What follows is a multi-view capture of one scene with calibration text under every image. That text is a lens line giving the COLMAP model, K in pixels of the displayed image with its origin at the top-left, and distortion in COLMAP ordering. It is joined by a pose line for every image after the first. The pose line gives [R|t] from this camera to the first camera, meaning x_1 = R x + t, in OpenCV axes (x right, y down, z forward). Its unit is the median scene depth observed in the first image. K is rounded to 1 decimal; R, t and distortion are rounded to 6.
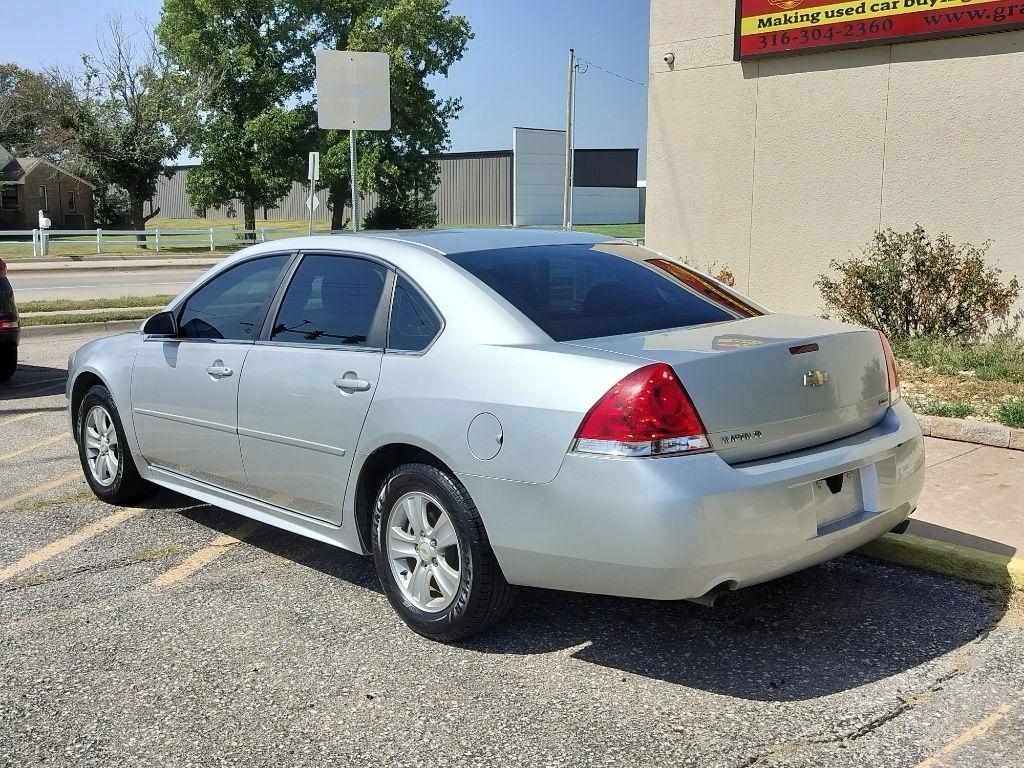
lens RADIAL K [[1096.9, 0, 514.7], [0, 1096.9, 382.3], [0, 0, 1]] dist [0.118047, -0.239172]
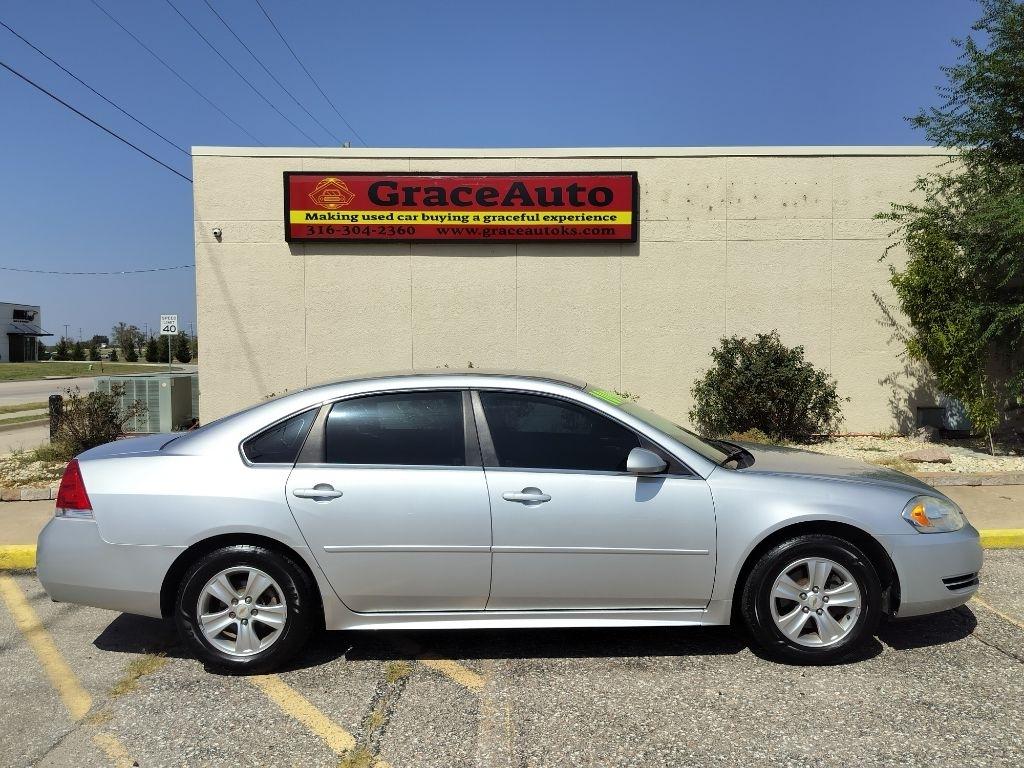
lens RADIAL K [[848.9, 0, 518.7], [0, 848.9, 388.0], [0, 0, 1]] dist [0.106293, -0.181263]
pose [[0.666033, -0.036463, 0.745031, -0.408981], [0.121166, 0.990828, -0.059826, -0.025661], [-0.736016, 0.130118, 0.664342, 0.157403]]
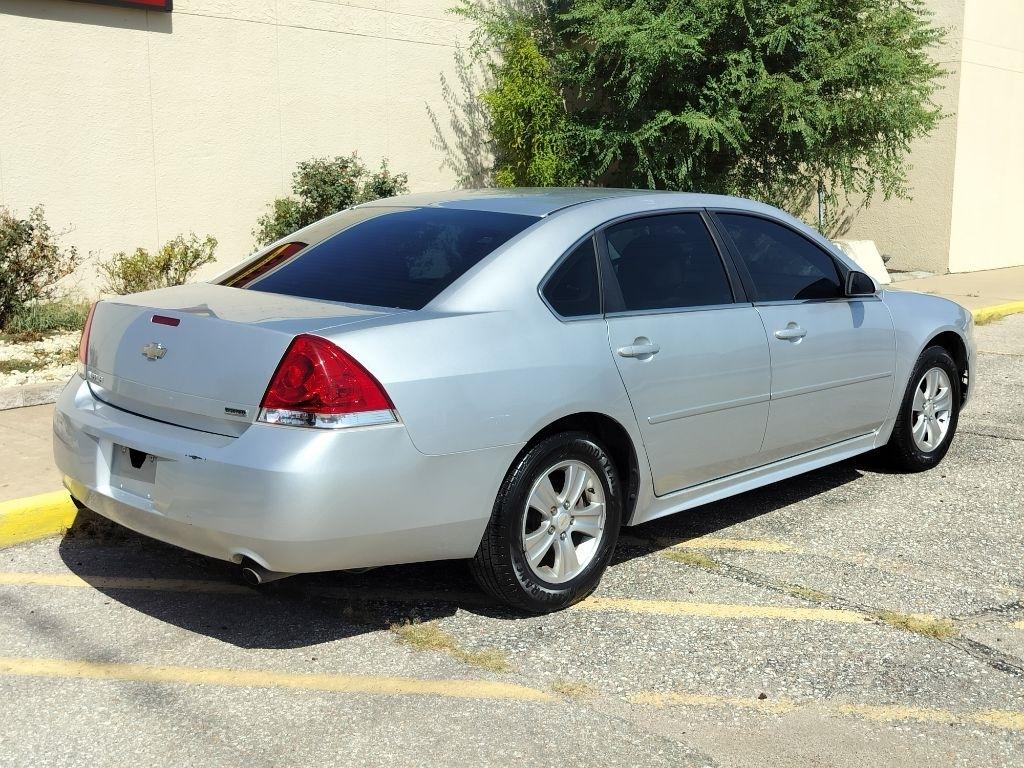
lens RADIAL K [[1176.9, 0, 512.0], [0, 1176.9, 384.0], [0, 0, 1]] dist [0.112929, -0.221460]
pose [[-0.067822, -0.163849, 0.984151, -0.579773], [0.151051, 0.973365, 0.172463, -0.077818], [-0.986197, 0.160354, -0.041266, 0.555693]]
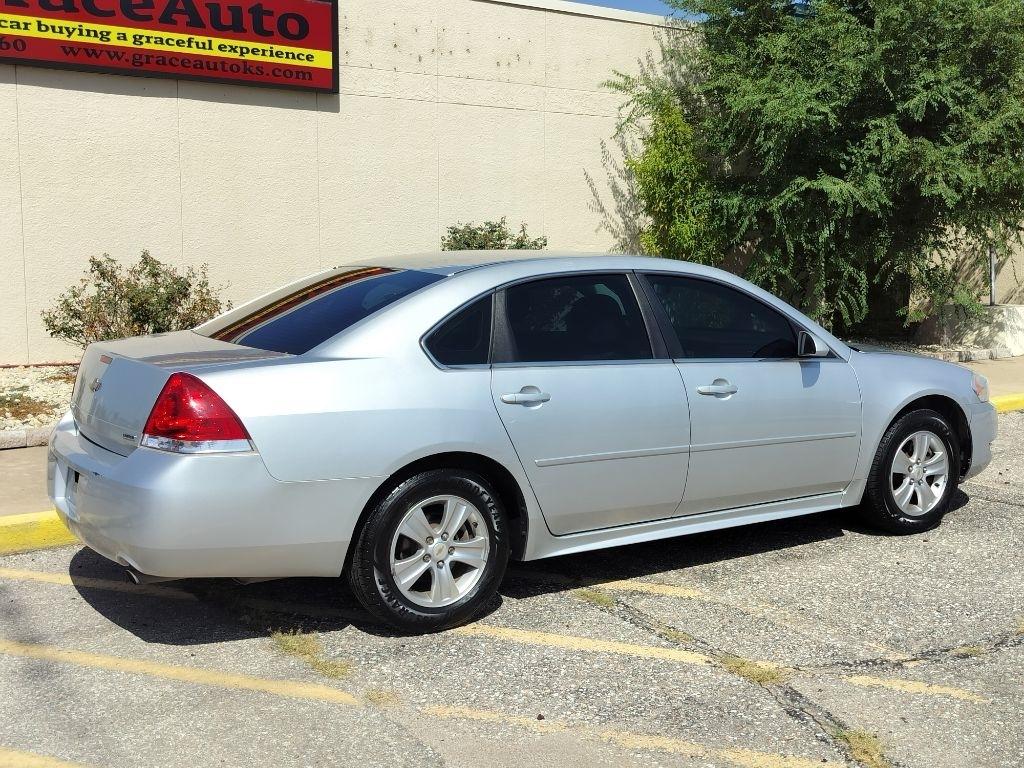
lens RADIAL K [[1158.4, 0, 525.9], [0, 1158.4, 386.5], [0, 0, 1]] dist [0.098639, -0.208403]
pose [[0.152139, -0.115836, 0.981548, -0.608123], [0.145109, 0.984964, 0.093747, -0.057619], [-0.977649, 0.128169, 0.166660, 0.419820]]
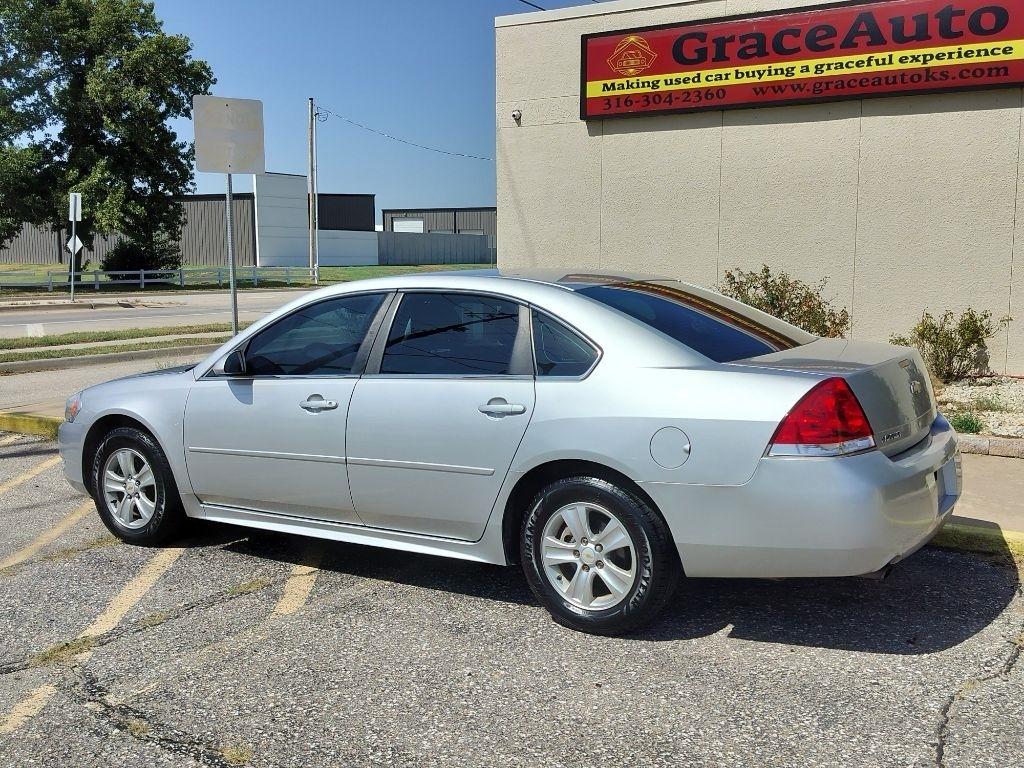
lens RADIAL K [[1055.0, 0, 515.5], [0, 1055.0, 386.5], [0, 0, 1]] dist [0.098878, -0.172841]
pose [[0.966546, -0.033543, 0.254289, -0.157934], [0.040973, 0.998872, -0.023980, 0.001782], [-0.253198, 0.033597, 0.966831, -0.008542]]
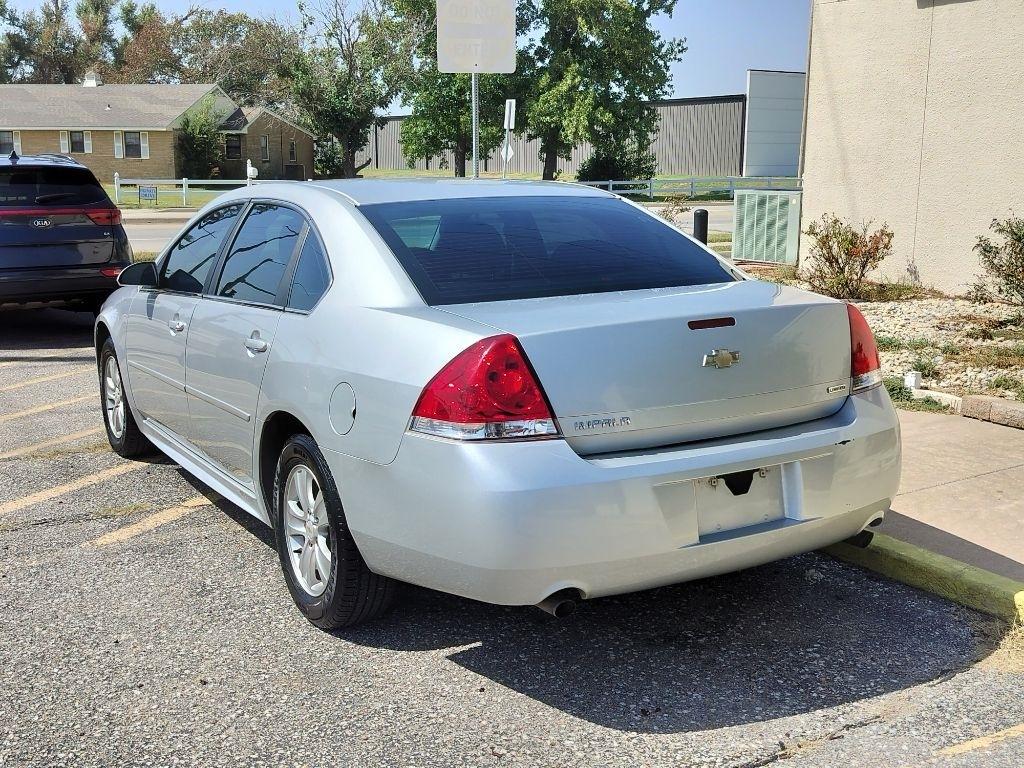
lens RADIAL K [[1153.3, 0, 512.0], [0, 1153.3, 384.0], [0, 0, 1]] dist [0.125132, -0.253058]
pose [[0.978241, 0.044528, -0.202635, 0.102842], [-0.037476, 0.998555, 0.038509, -0.004187], [0.204057, -0.030077, 0.978497, 0.034681]]
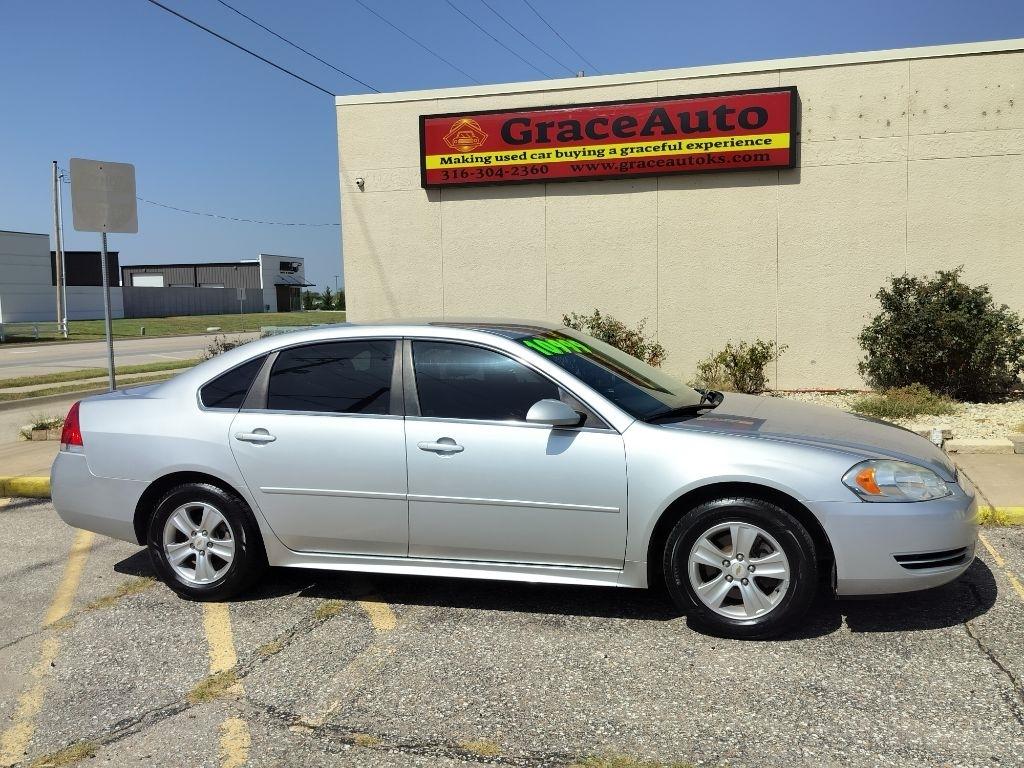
lens RADIAL K [[921.5, 0, 524.8], [0, 921.5, 383.4], [0, 0, 1]] dist [0.111285, -0.217442]
pose [[0.849907, -0.064791, 0.522934, -0.302026], [0.101243, 0.994000, -0.041392, -0.006297], [-0.517115, 0.088123, 0.851368, 0.039769]]
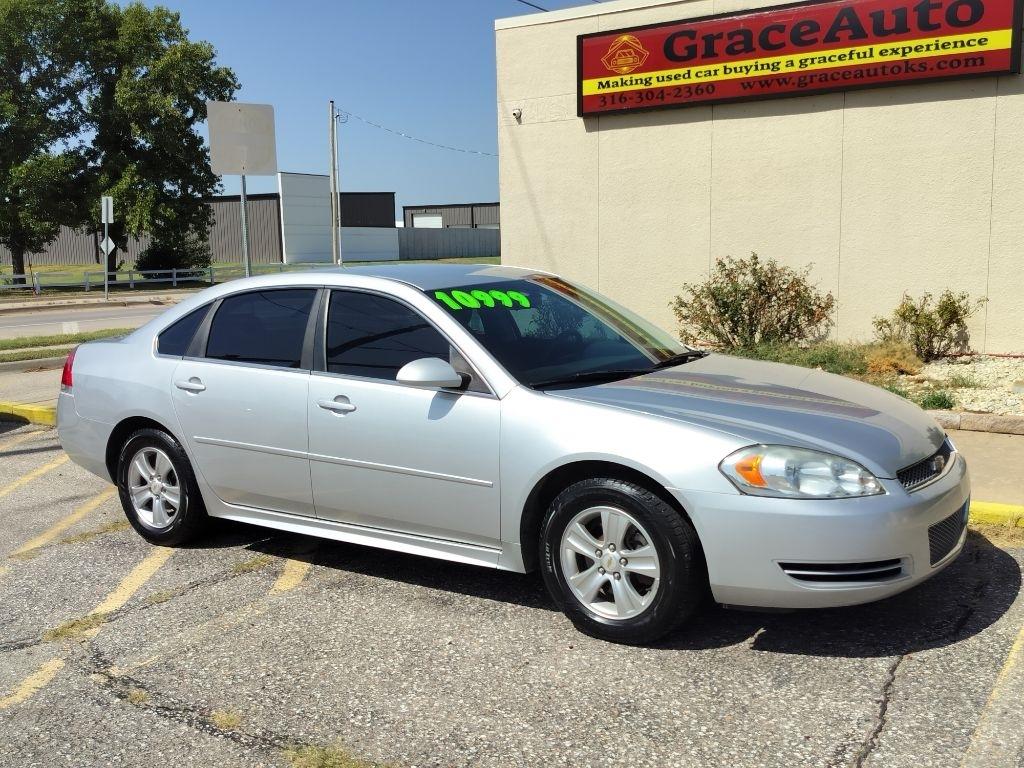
lens RADIAL K [[1008.9, 0, 522.6], [0, 1008.9, 387.3], [0, 0, 1]] dist [0.097255, -0.167736]
pose [[0.968858, -0.054490, 0.241549, -0.142670], [0.058875, 0.998205, -0.010968, 0.003251], [-0.240518, 0.024848, 0.970327, -0.018146]]
